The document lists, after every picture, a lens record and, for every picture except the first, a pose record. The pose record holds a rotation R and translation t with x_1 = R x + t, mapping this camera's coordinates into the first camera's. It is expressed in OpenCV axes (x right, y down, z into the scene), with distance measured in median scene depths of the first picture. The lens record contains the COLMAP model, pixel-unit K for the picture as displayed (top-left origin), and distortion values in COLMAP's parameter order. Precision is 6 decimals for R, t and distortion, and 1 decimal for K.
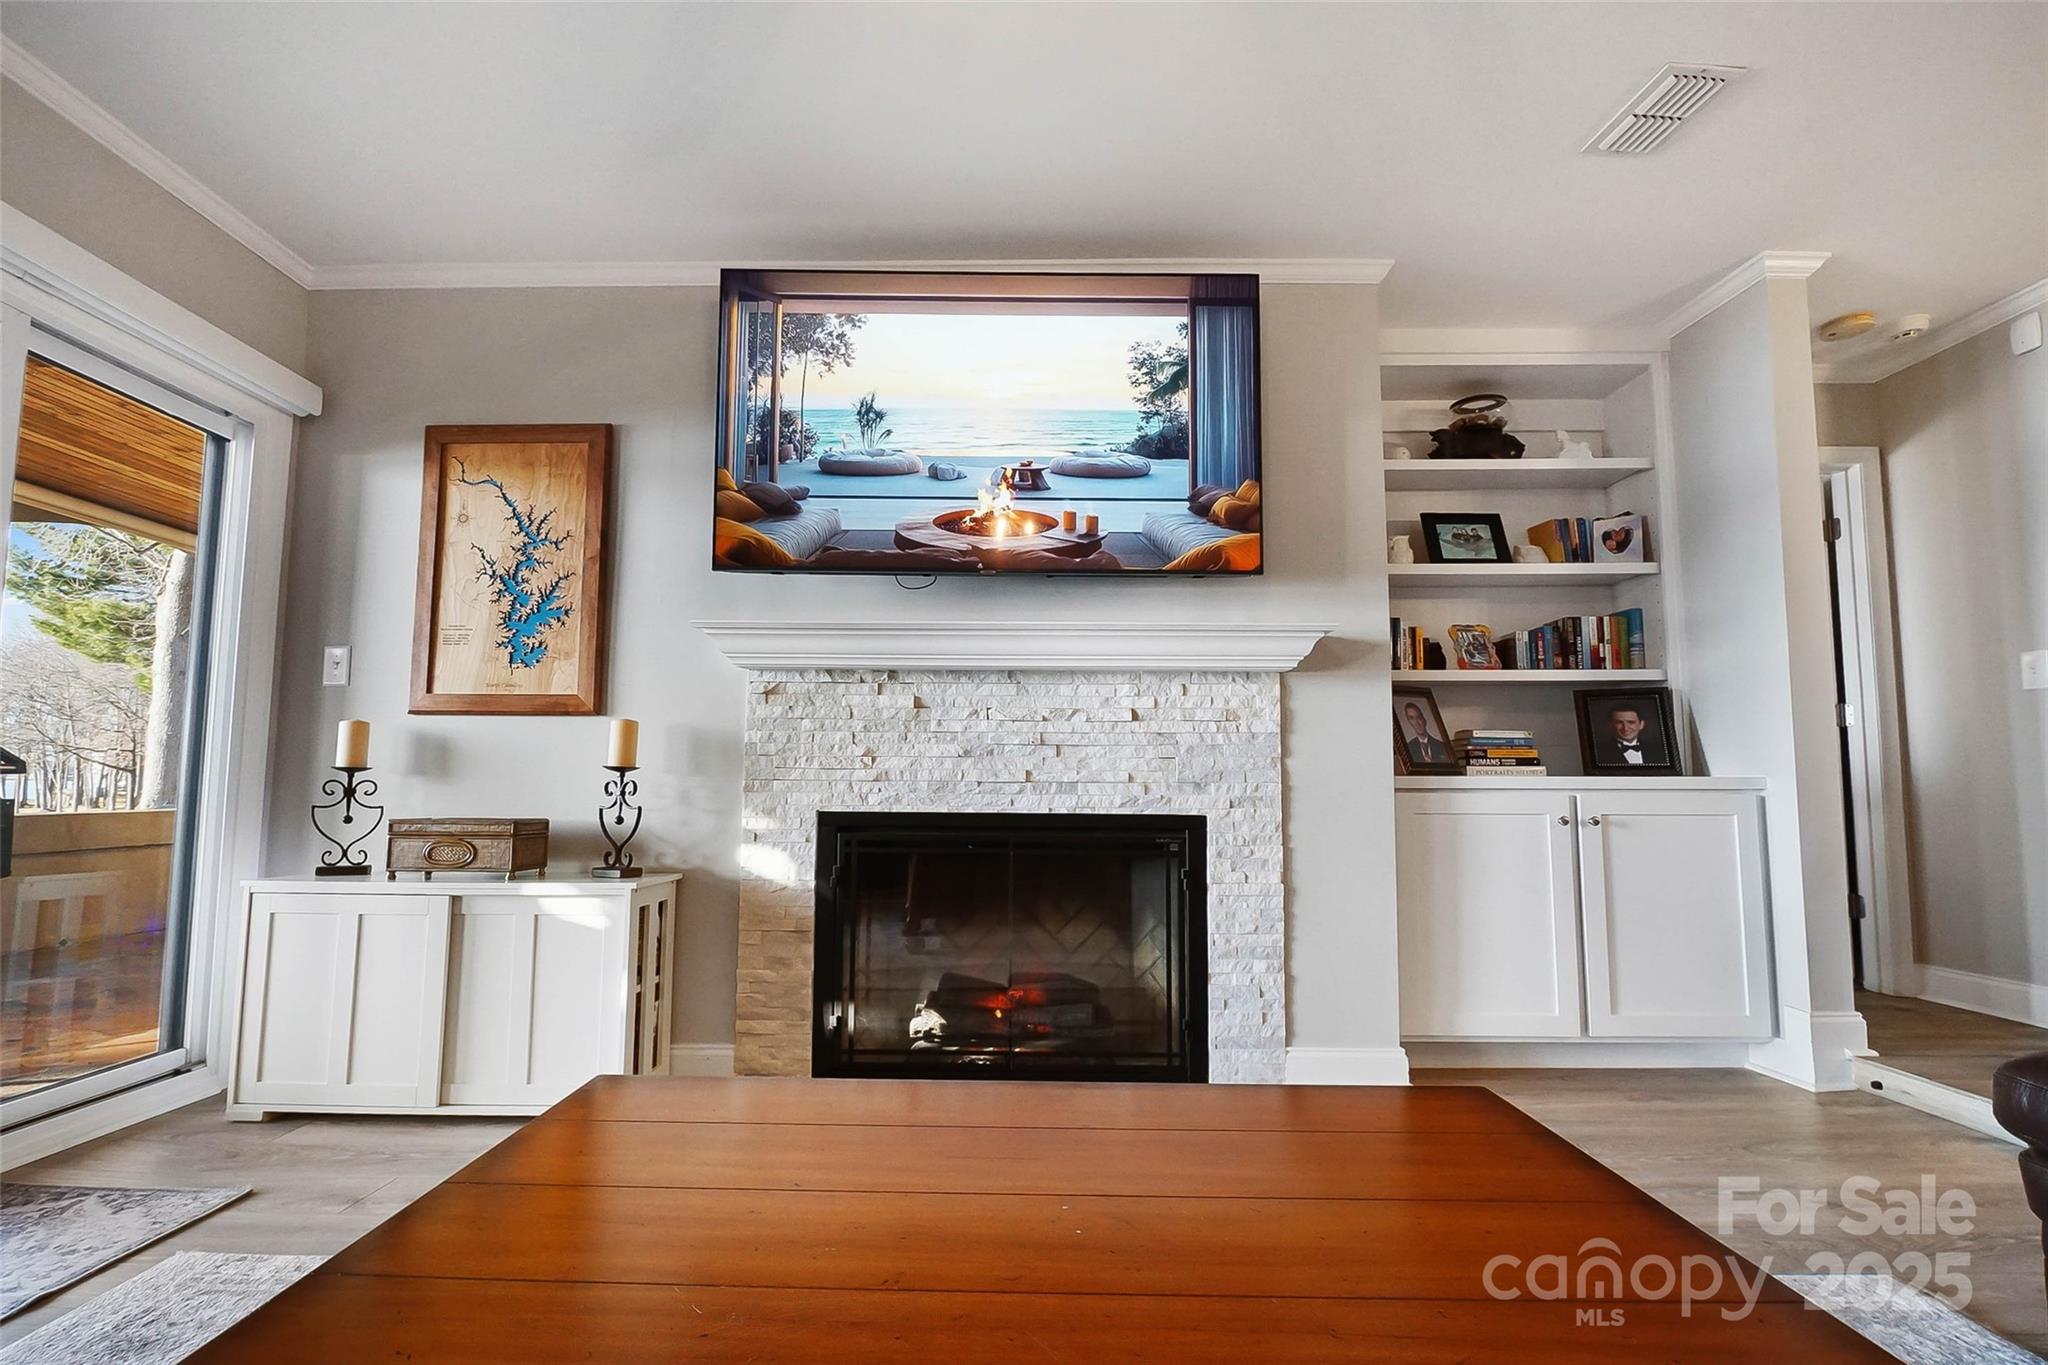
lens RADIAL K [[887.8, 0, 1020.5], [0, 887.8, 718.0], [0, 0, 1]] dist [0.004046, -0.000298]
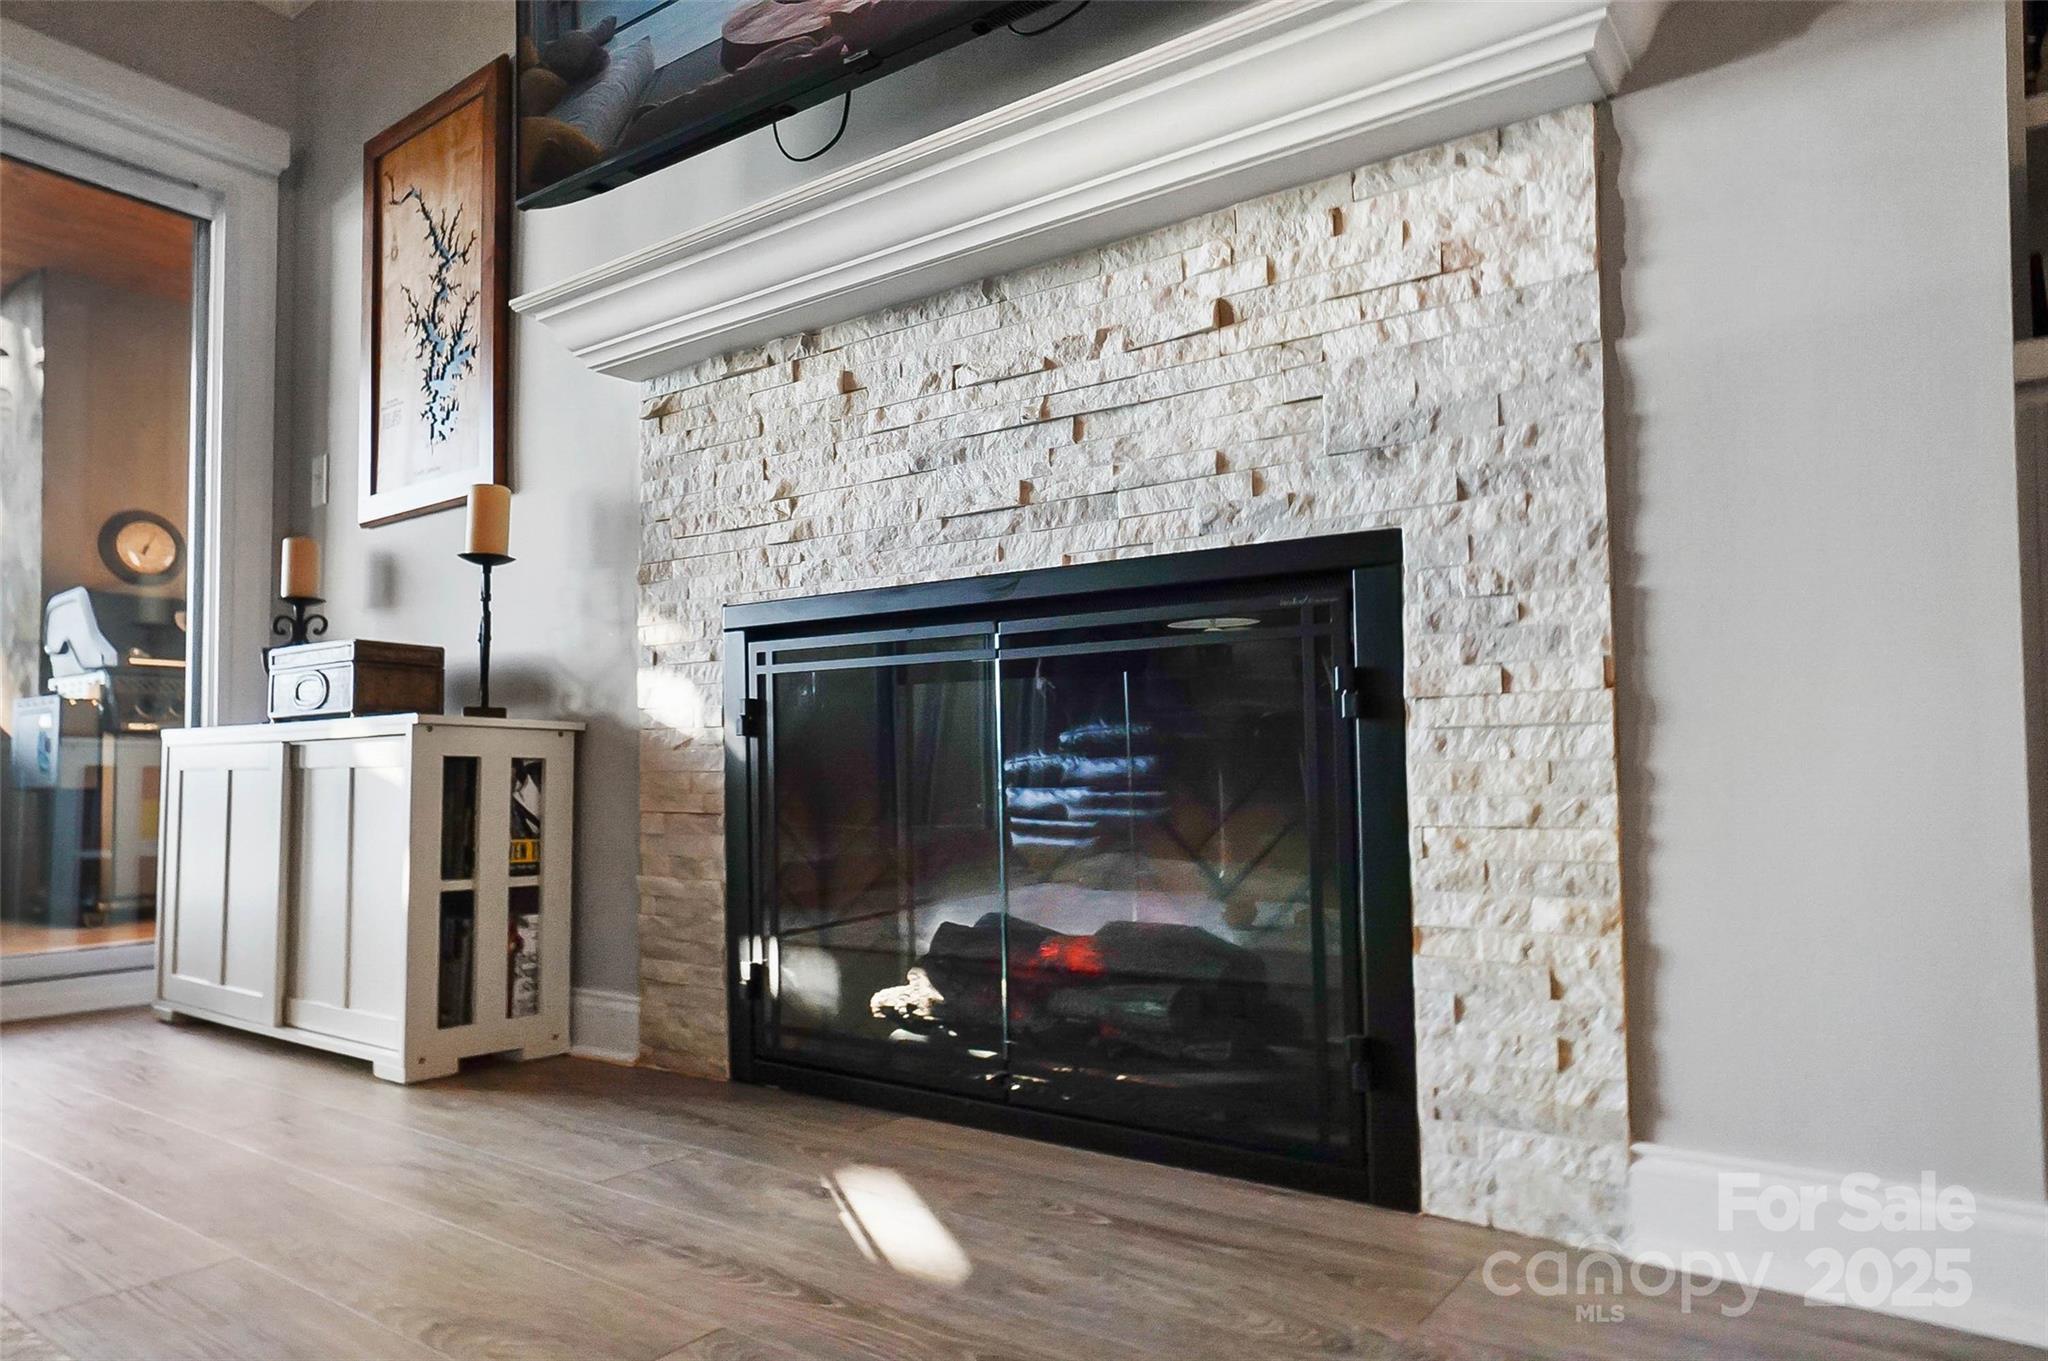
lens RADIAL K [[1260.9, 0, 1027.3], [0, 1260.9, 718.2], [0, 0, 1]] dist [0.006218, 0.000876]
pose [[0.815808, -0.038421, -0.577045, 0.392198], [0.066742, 0.997379, 0.027949, 0.166648], [0.574458, -0.061314, 0.816234, 0.447526]]
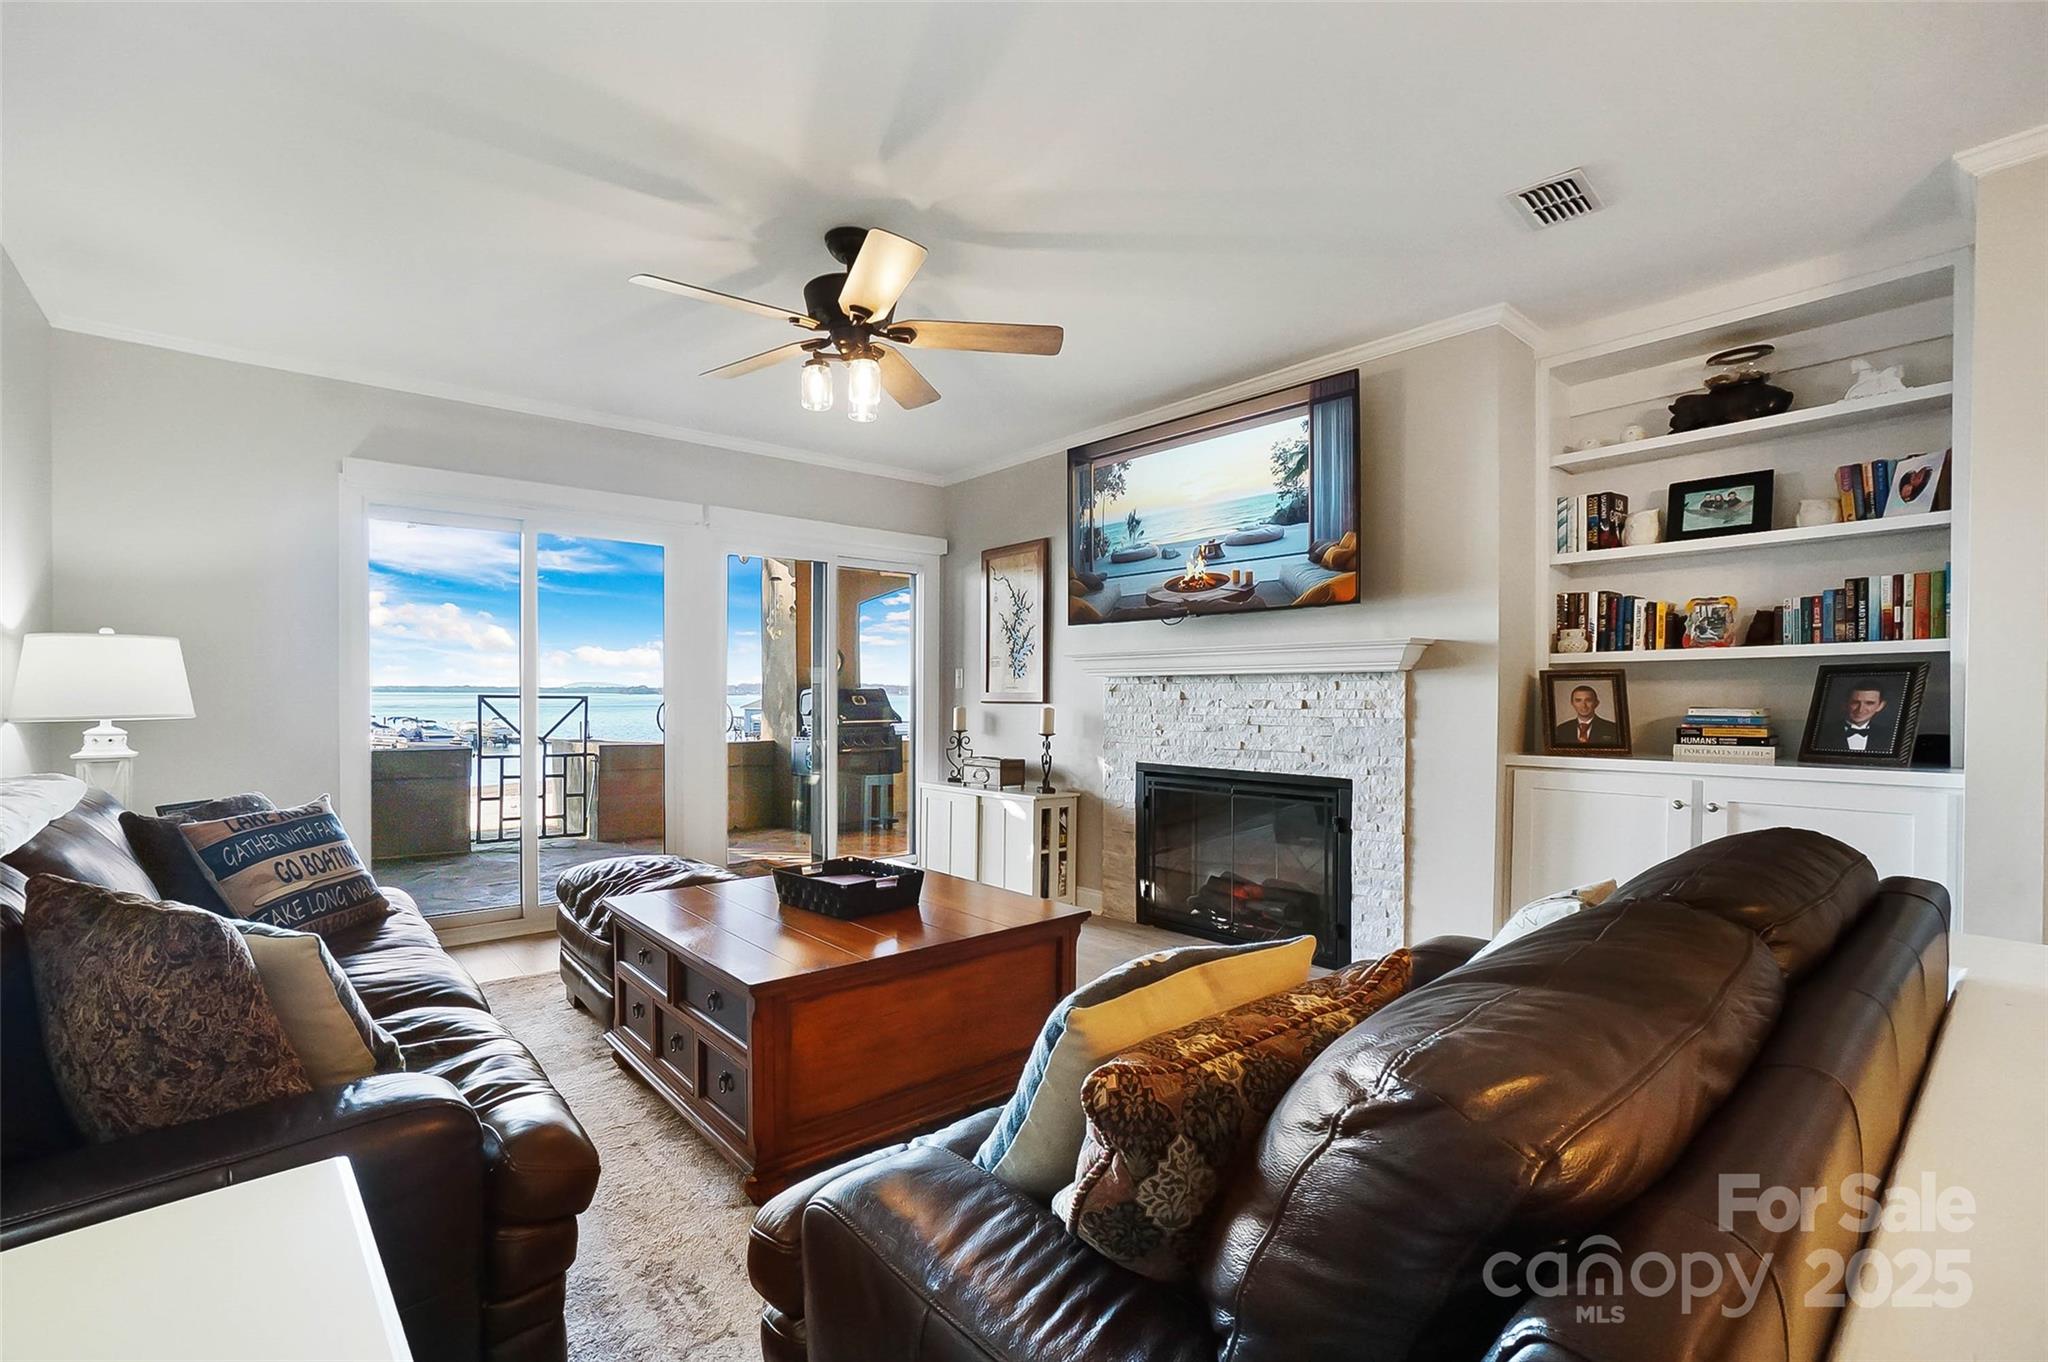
lens RADIAL K [[951.7, 0, 1022.2], [0, 951.7, 708.7], [0, 0, 1]] dist [-0.001140, 0.000213]
pose [[0.656029, 0.005275, -0.754717, 0.967947], [0.063442, 0.996051, 0.062107, -0.117786], [0.752065, -0.088625, 0.653104, -0.308485]]
